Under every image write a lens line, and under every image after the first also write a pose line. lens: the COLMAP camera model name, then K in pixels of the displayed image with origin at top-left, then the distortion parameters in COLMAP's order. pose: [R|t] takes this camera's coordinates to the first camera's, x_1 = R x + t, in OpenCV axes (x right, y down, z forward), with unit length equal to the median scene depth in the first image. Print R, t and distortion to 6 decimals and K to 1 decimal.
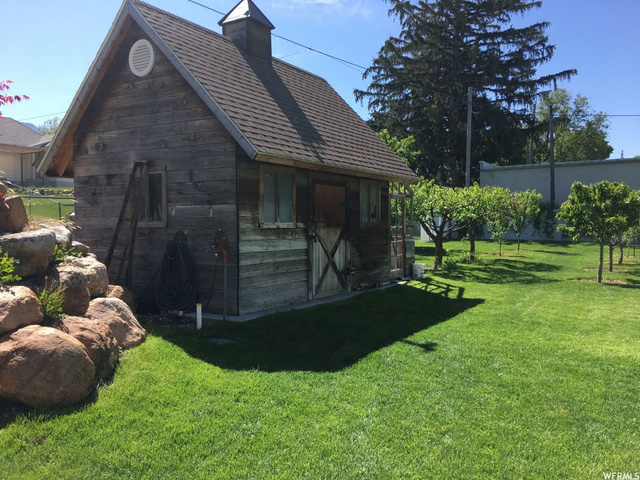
lens RADIAL K [[531.7, 0, 319.0], [0, 531.7, 241.4], [0, 0, 1]] dist [0.030259, -0.047640]
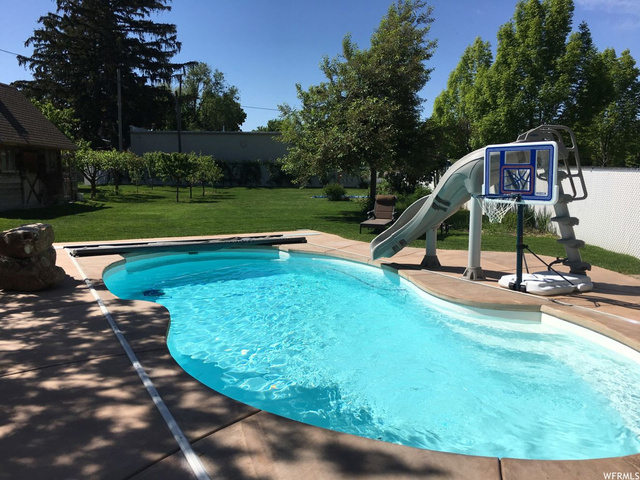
lens RADIAL K [[531.7, 0, 320.6], [0, 531.7, 245.2], [0, 0, 1]] dist [0.030259, -0.047640]
pose [[0.829234, -0.063280, 0.555308, -0.102443], [0.007257, 0.994705, 0.102515, 0.022874], [-0.558855, -0.080980, 0.825302, -0.641335]]
